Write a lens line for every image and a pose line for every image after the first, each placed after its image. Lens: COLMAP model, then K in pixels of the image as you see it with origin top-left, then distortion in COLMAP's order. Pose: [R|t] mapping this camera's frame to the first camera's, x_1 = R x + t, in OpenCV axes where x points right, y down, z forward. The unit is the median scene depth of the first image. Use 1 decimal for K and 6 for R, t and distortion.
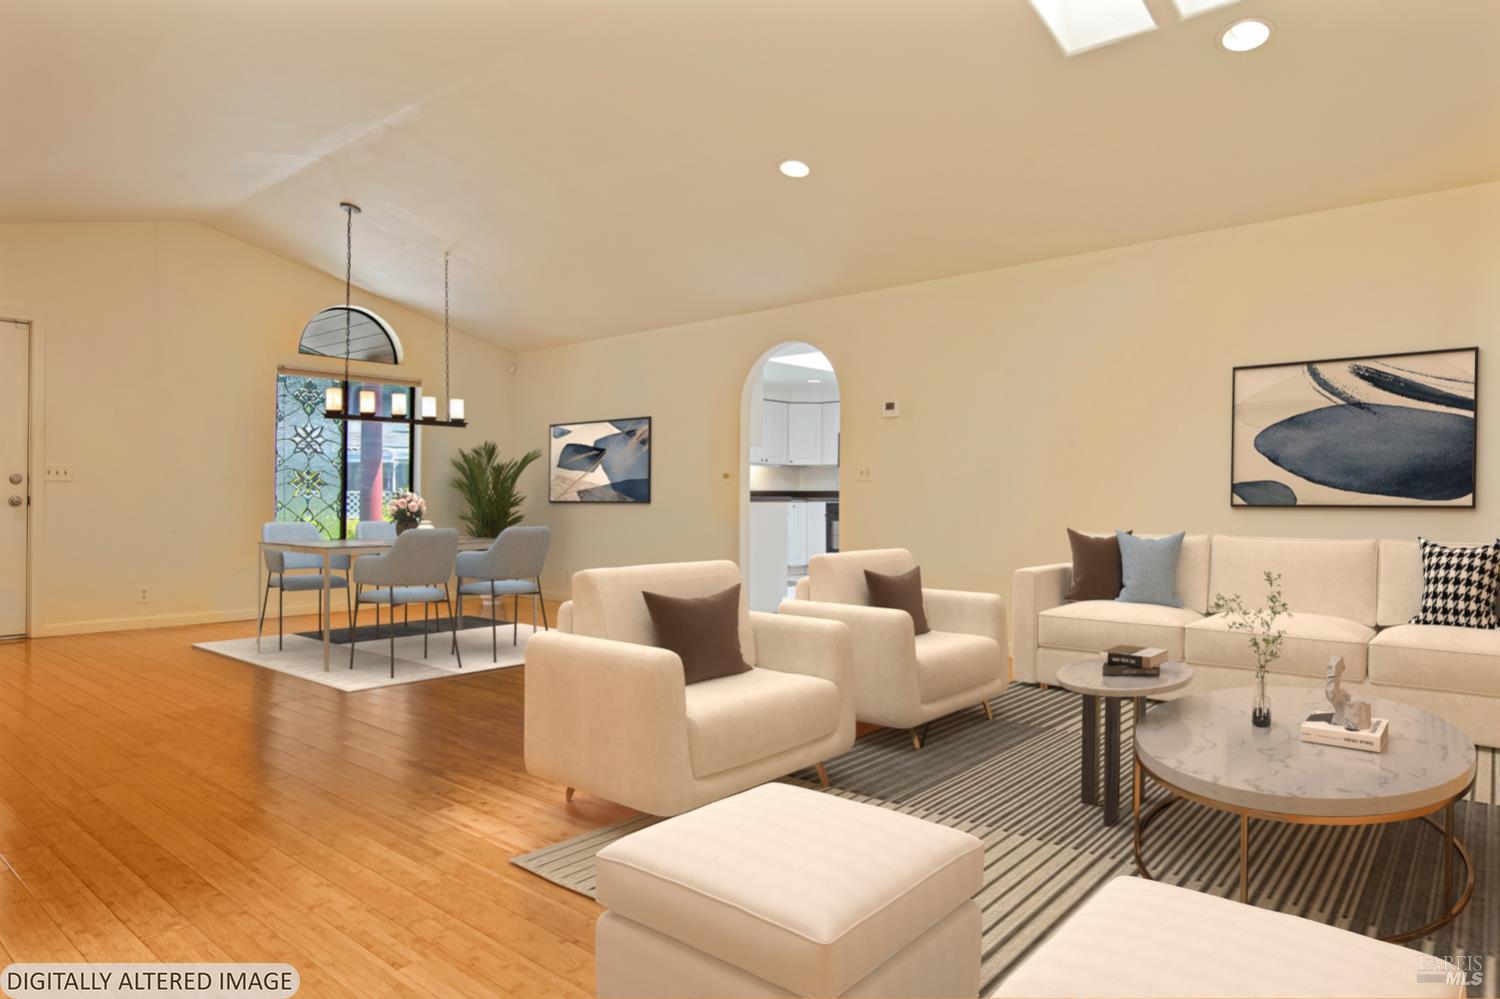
lens RADIAL K [[910.7, 0, 750.0], [0, 910.7, 499.5], [0, 0, 1]] dist [-0.002359, -0.000408]
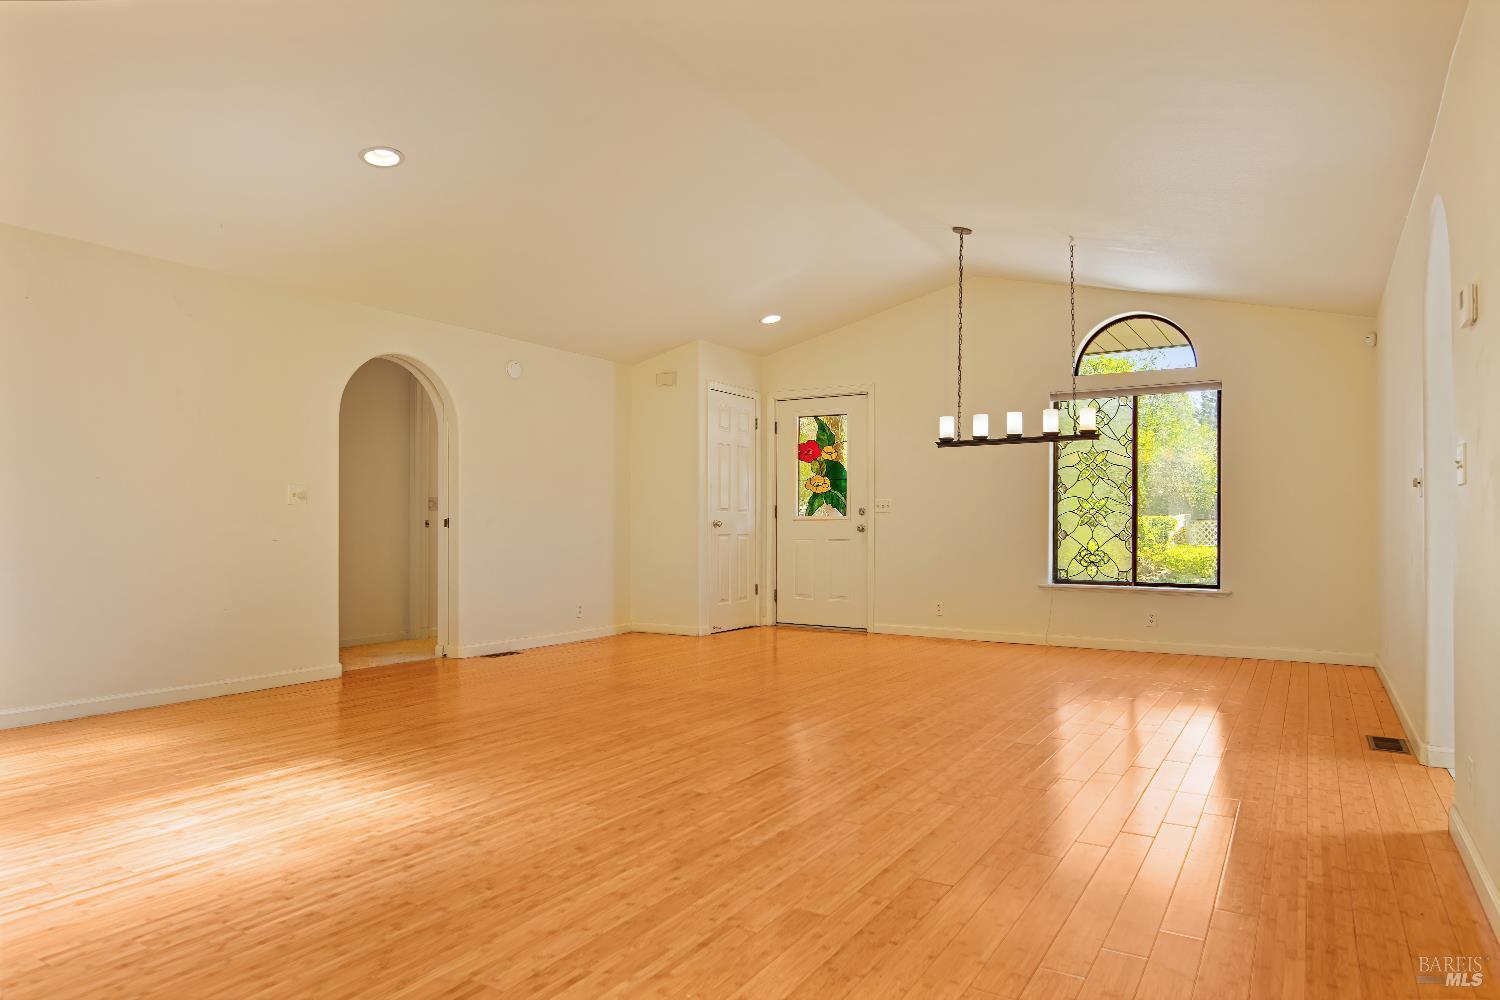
lens RADIAL K [[919.6, 0, 754.5], [0, 919.6, 510.0], [0, 0, 1]] dist [-0.002270, -0.002301]
pose [[0.175390, -0.018011, -0.984334, 0.504020], [-0.002350, 0.999822, -0.018713, 0.000848], [0.984496, 0.005595, 0.175316, 0.627279]]
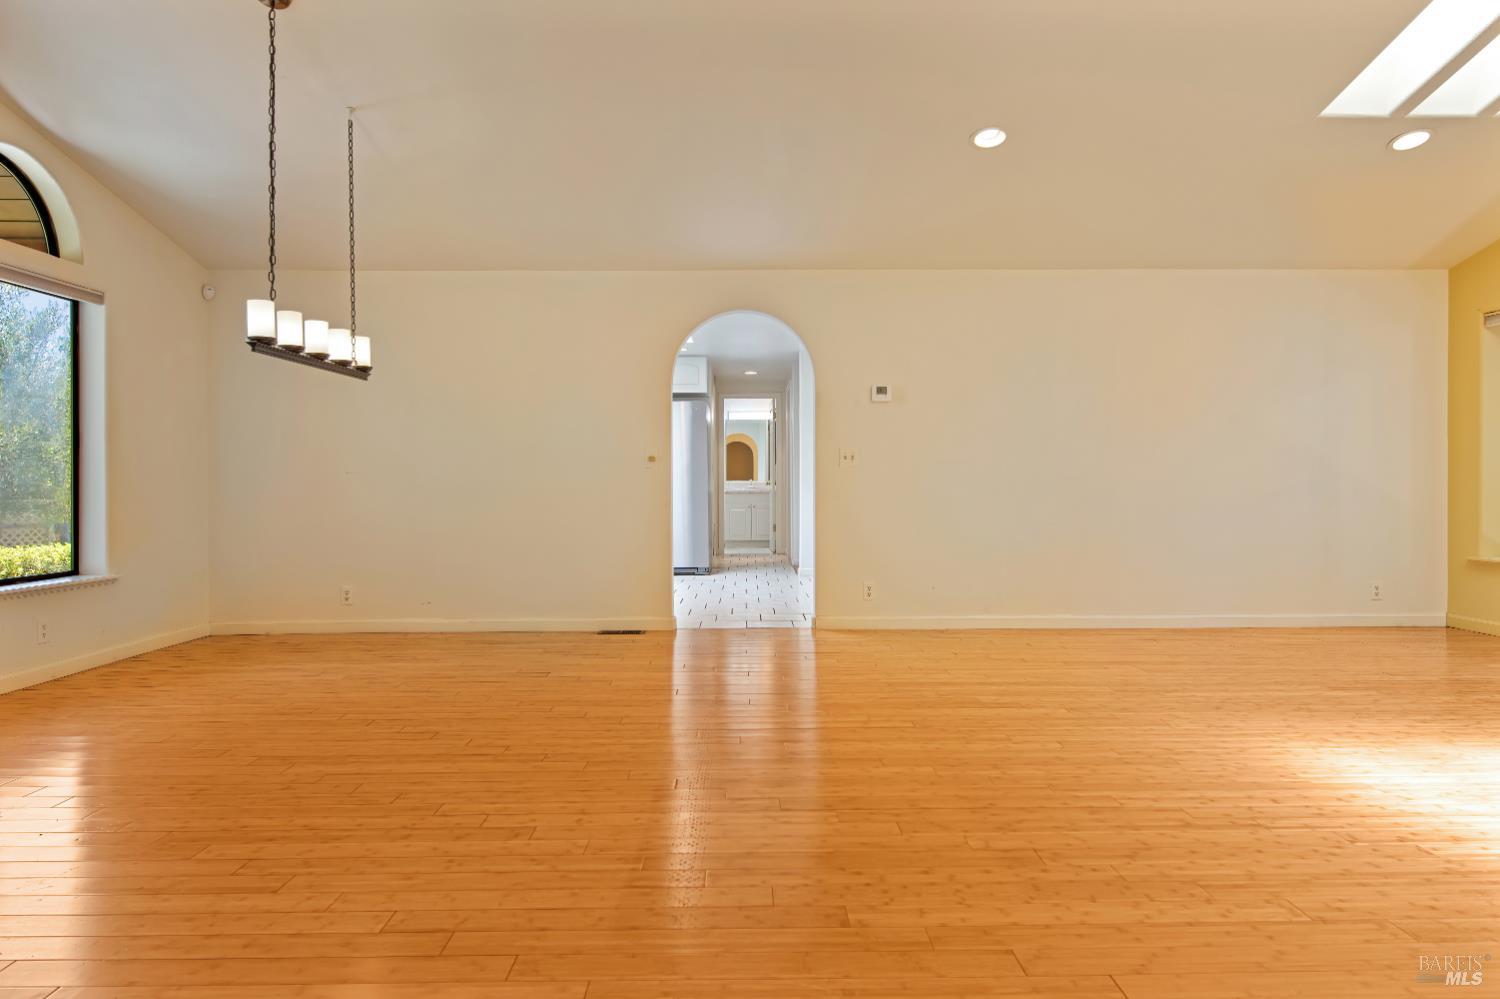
lens RADIAL K [[921.5, 0, 756.1], [0, 921.5, 488.9], [0, 0, 1]] dist [0.007556, -0.000740]
pose [[0.740093, -0.008370, 0.672452, -0.630577], [0.007329, 0.999964, 0.004380, -0.001353], [-0.672464, 0.001687, 0.740128, 0.361000]]
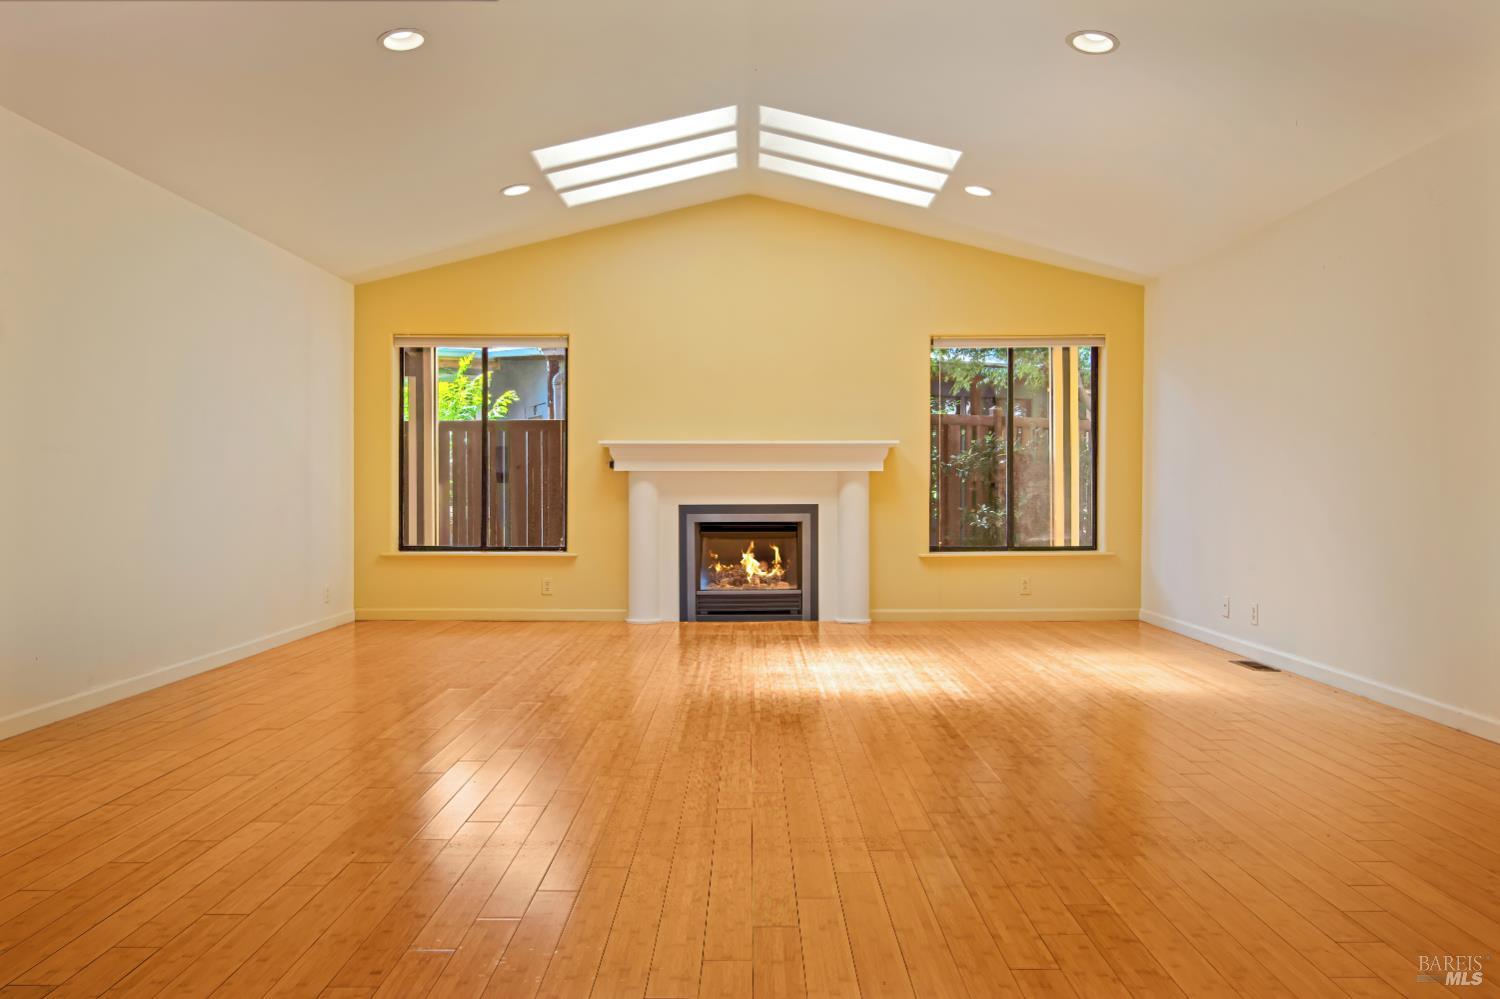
lens RADIAL K [[1086.5, 0, 750.0], [0, 1086.5, 499.5], [0, 0, 1]] dist [0.001756, 0.000941]
pose [[-0.657323, -0.011996, 0.753513, -0.647546], [0.001843, 0.999845, 0.017525, -0.003258], [-0.753607, 0.012909, -0.657199, 1.101482]]
